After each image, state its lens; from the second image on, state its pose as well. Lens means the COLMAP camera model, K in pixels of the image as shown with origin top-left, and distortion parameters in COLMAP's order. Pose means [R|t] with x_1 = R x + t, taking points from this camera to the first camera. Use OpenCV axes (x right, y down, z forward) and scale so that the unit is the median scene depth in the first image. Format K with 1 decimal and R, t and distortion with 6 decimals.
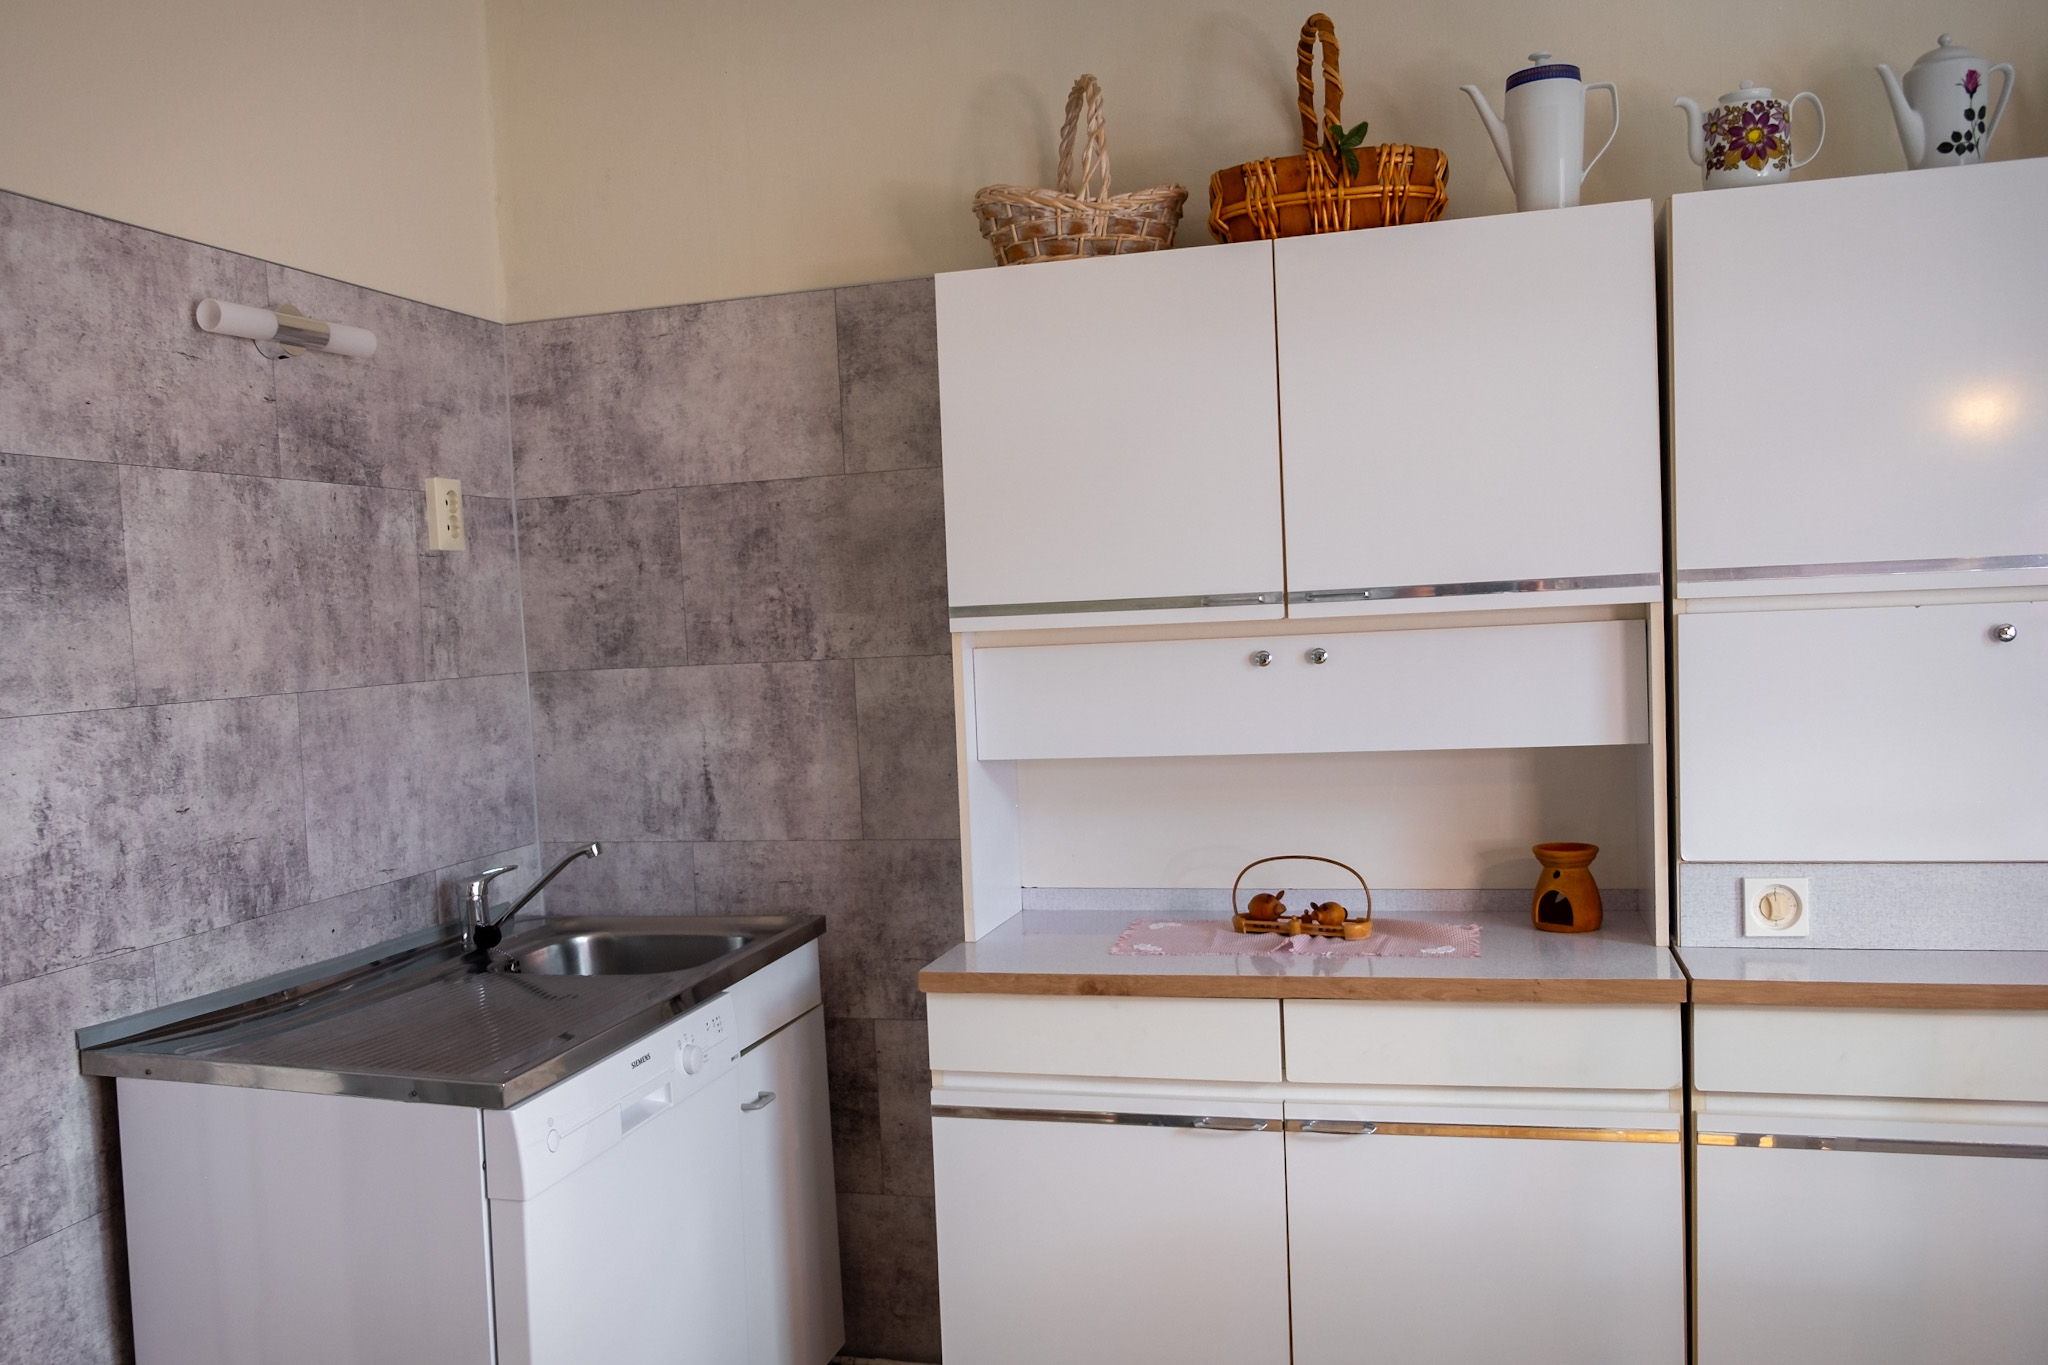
lens RADIAL K [[1686.0, 0, 1037.9], [0, 1686.0, 727.1], [0, 0, 1]] dist [-0.047425, 0.046557]
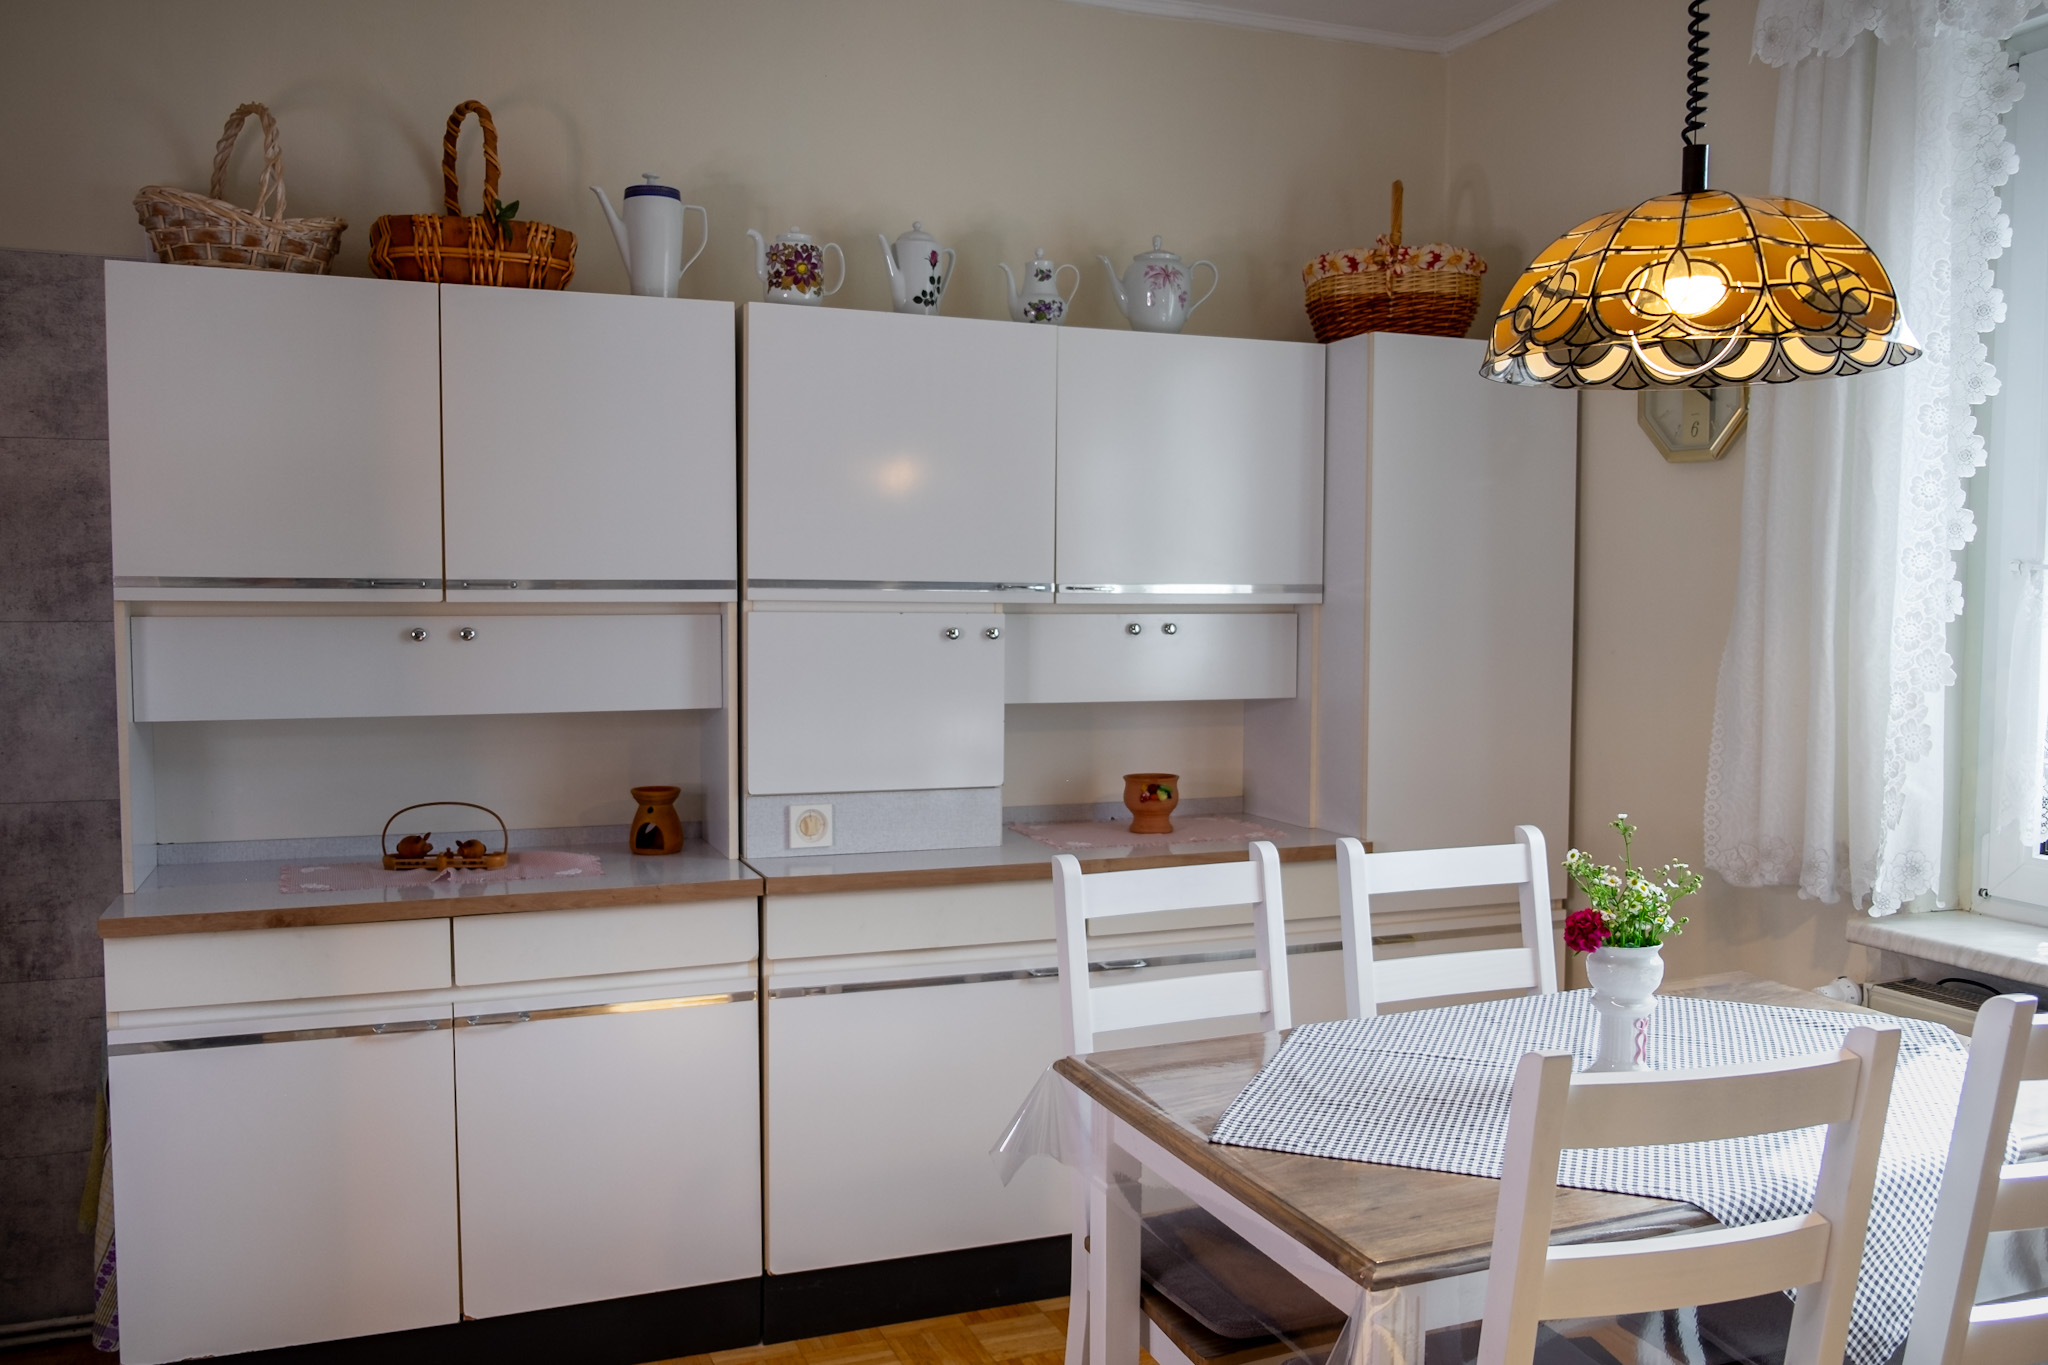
lens RADIAL K [[1686.0, 0, 1037.9], [0, 1686.0, 727.1], [0, 0, 1]] dist [-0.047425, 0.046557]
pose [[0.772684, 0.000918, 0.634790, -0.284245], [-0.000354, 0.999999, -0.001015, 0.025702], [-0.634791, 0.000560, 0.772684, -0.187913]]
